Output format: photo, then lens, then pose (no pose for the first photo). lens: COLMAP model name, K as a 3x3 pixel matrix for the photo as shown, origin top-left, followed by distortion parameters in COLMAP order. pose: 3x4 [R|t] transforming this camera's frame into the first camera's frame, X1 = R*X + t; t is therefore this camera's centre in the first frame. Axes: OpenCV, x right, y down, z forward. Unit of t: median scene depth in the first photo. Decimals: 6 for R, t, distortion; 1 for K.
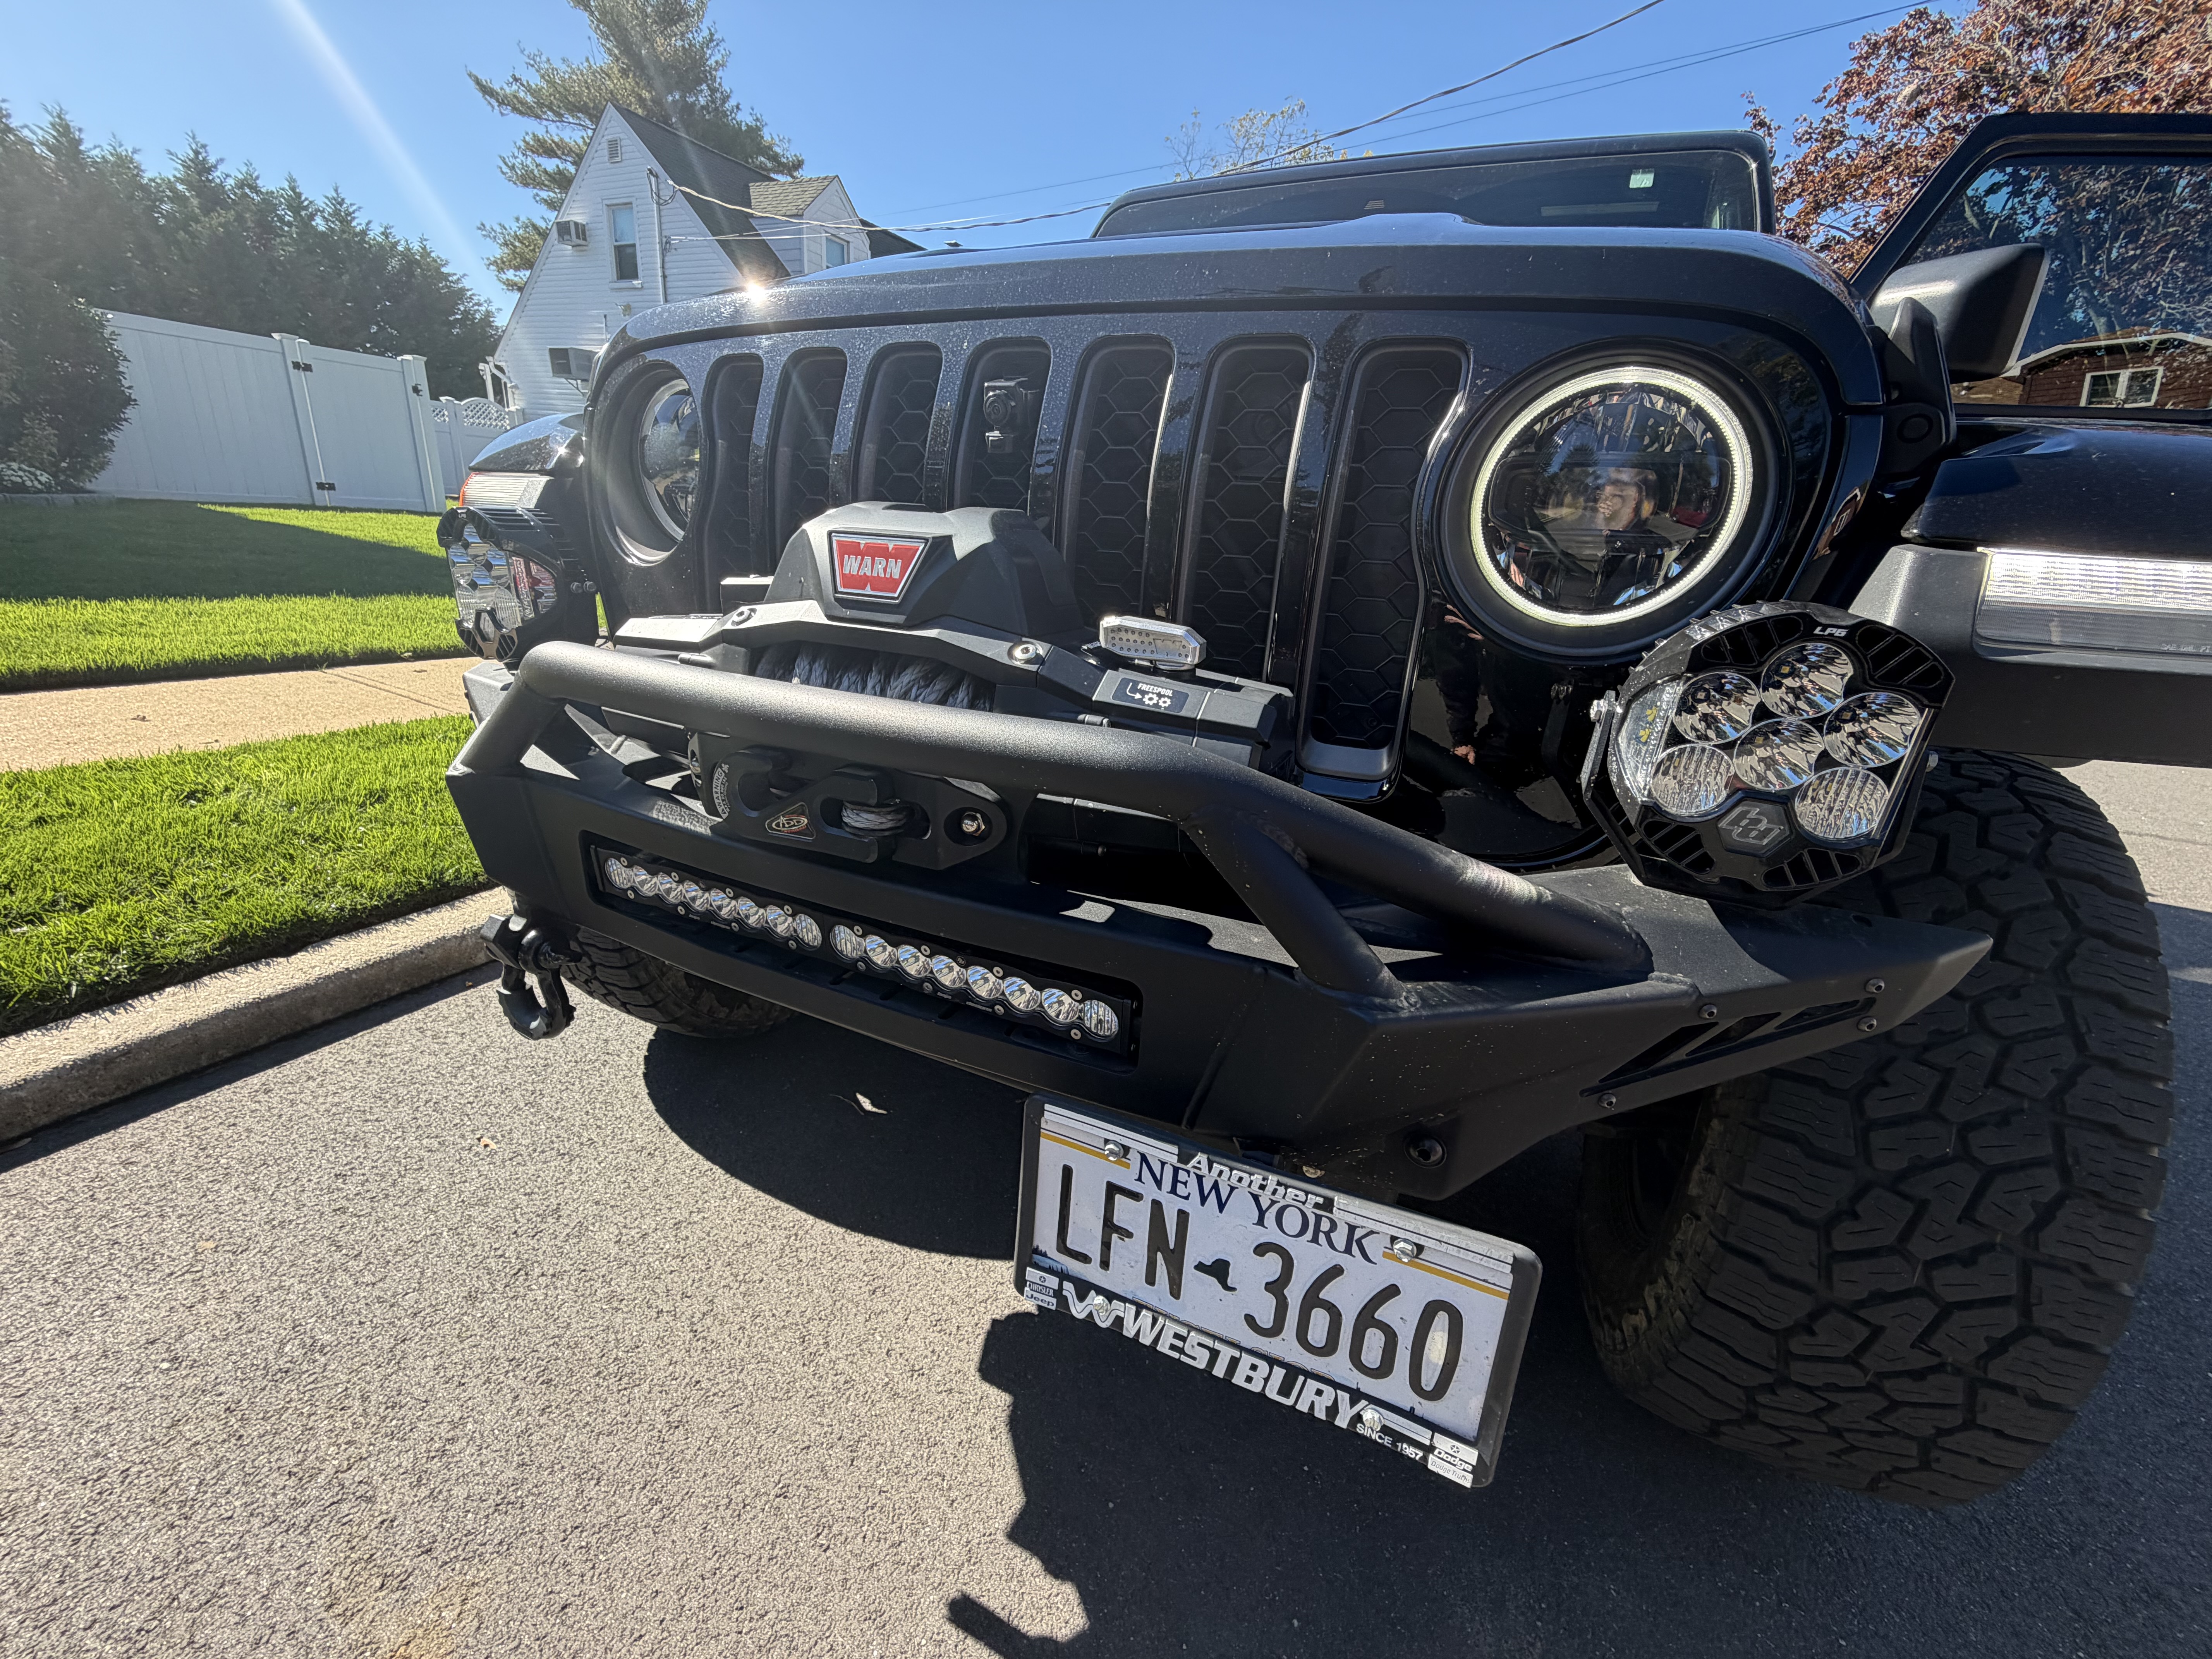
lens RADIAL K [[883.2, 0, 1098.4], [0, 883.2, 828.7], [0, 0, 1]] dist [0.000186, -0.000194]
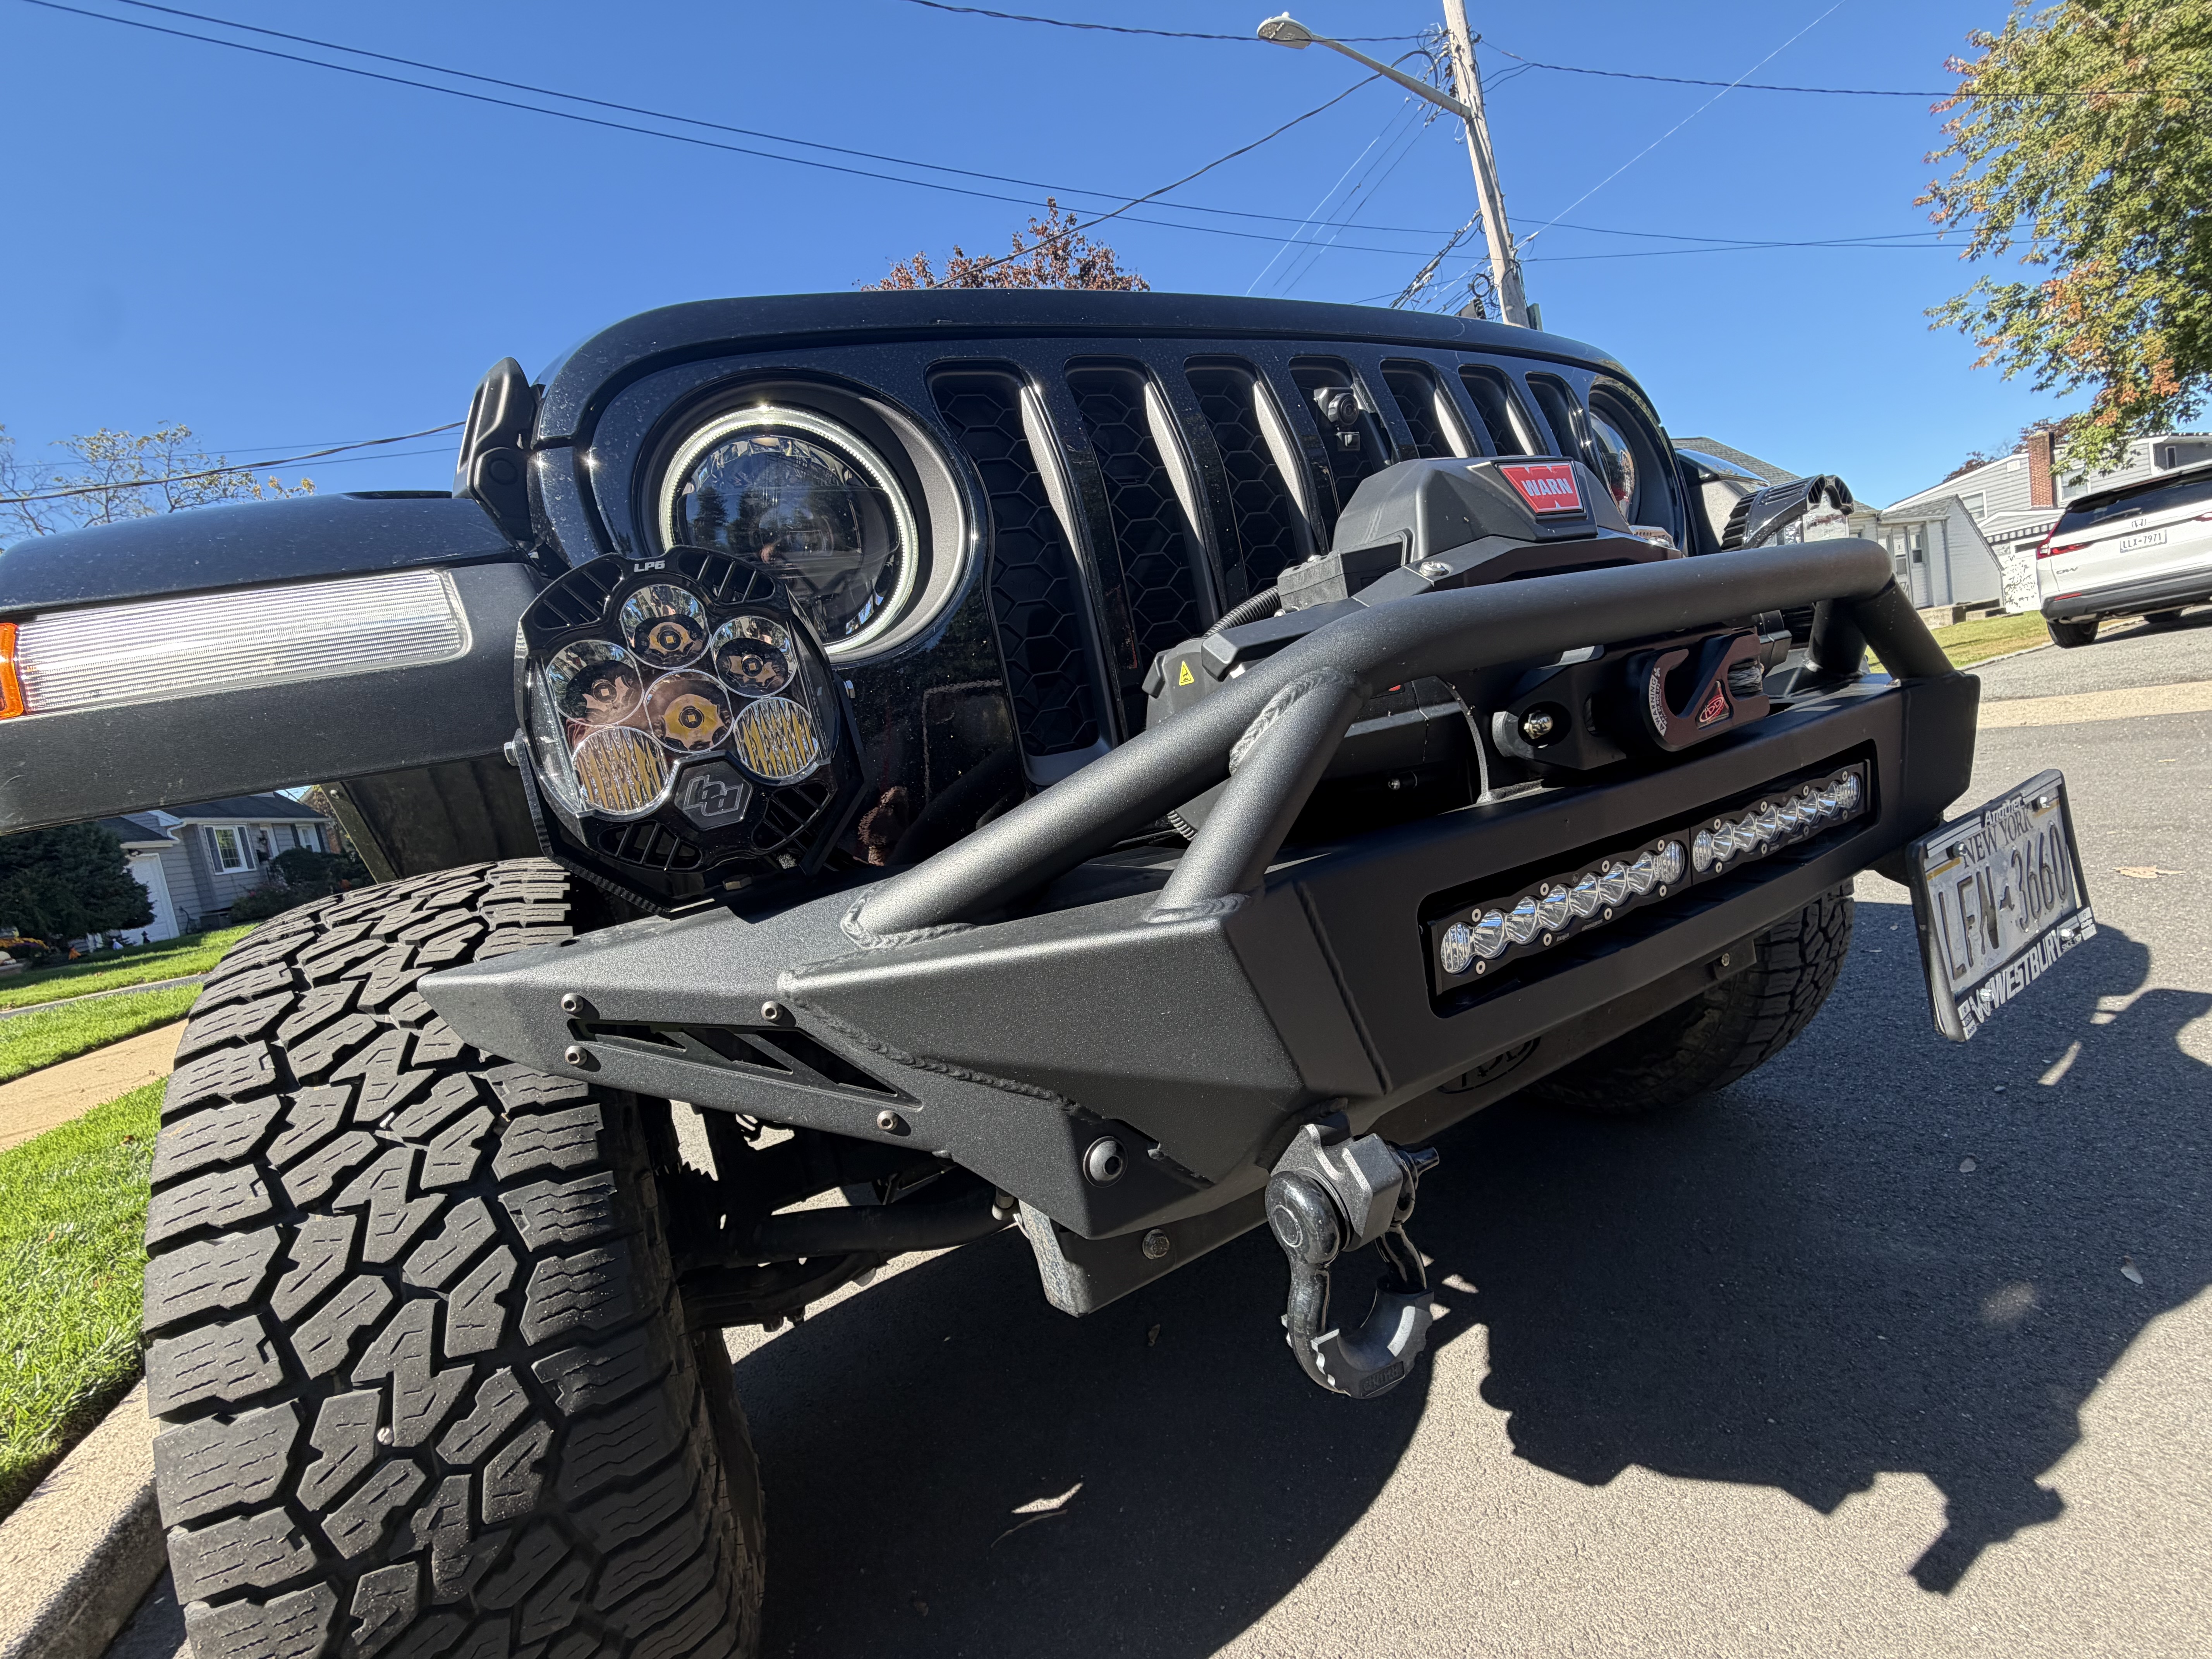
lens RADIAL K [[883.2, 0, 1098.4], [0, 883.2, 828.7], [0, 0, 1]] dist [0.000186, -0.000194]
pose [[0.573167, -0.245256, 0.781876, -1.005380], [0.465402, 0.882763, -0.064268, -0.091289], [-0.674449, 0.400723, 0.620113, 0.634164]]
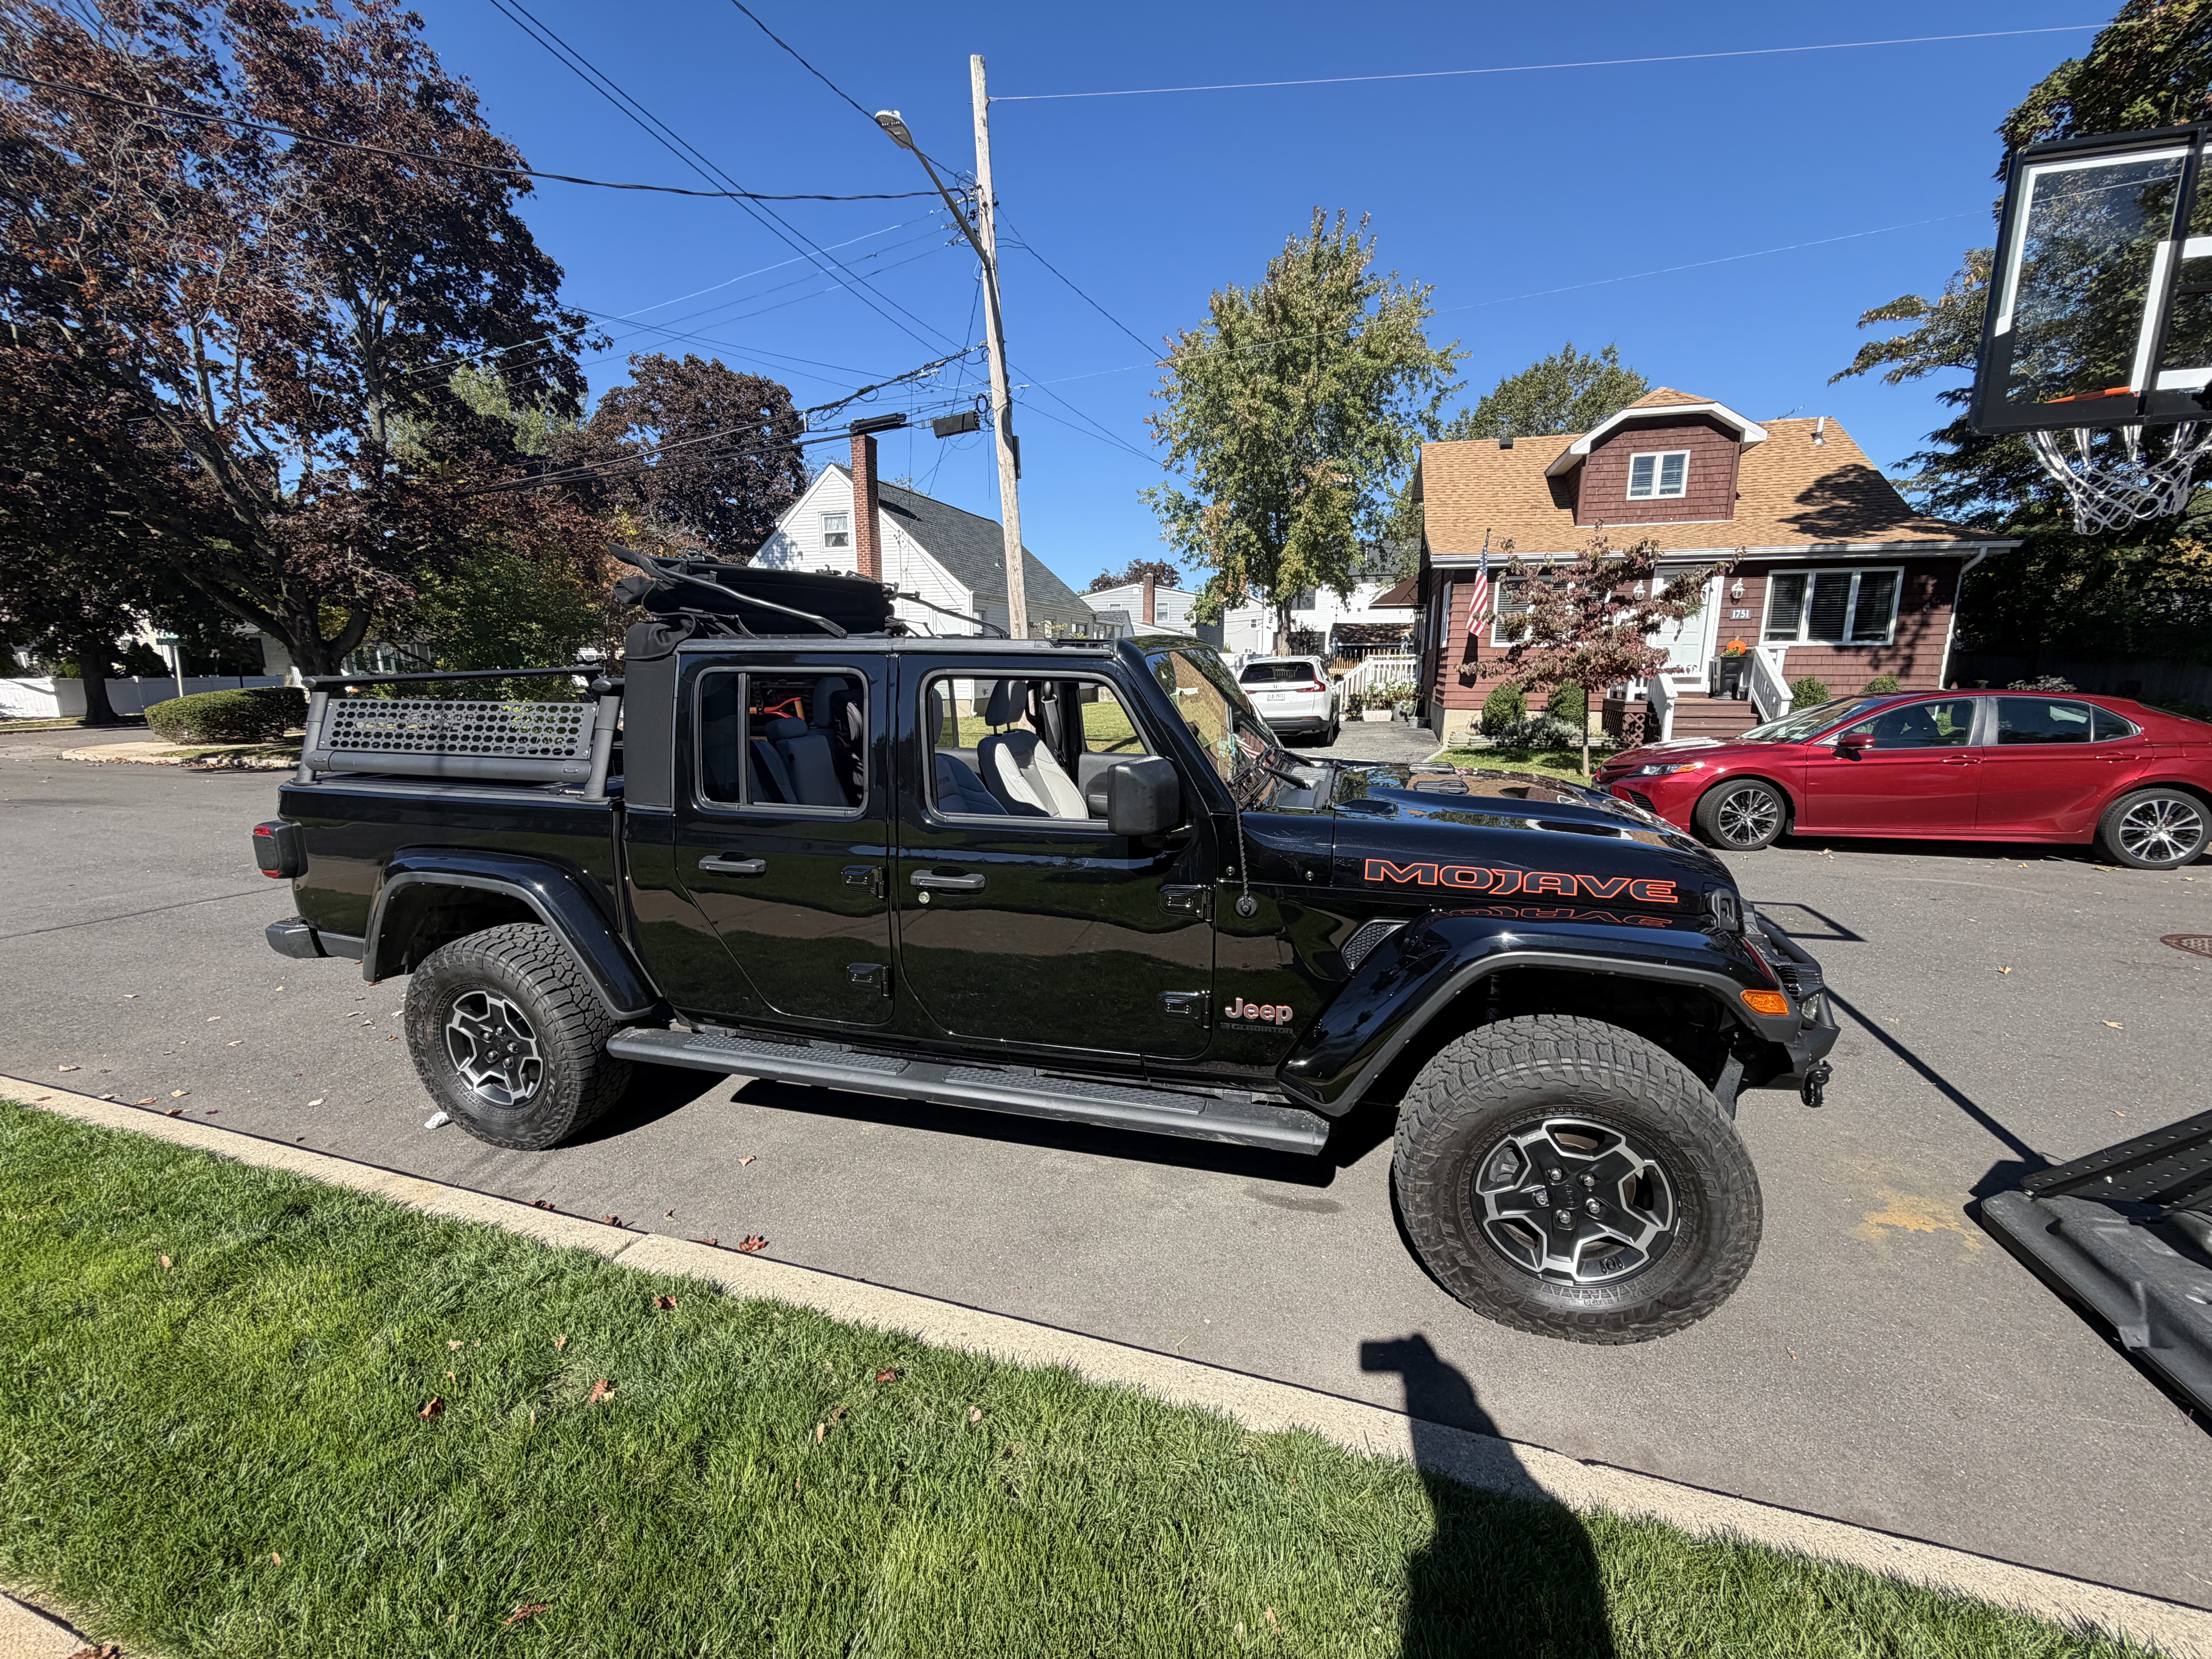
lens RADIAL K [[880.4, 0, 1092.6], [0, 880.4, 829.6], [0, 0, 1]] dist [0.001528, 0.000661]
pose [[-0.160997, -0.260332, 0.952002, -2.591443], [0.319094, 0.899049, 0.299815, -2.038600], [-0.933948, 0.352048, -0.061674, 2.873740]]
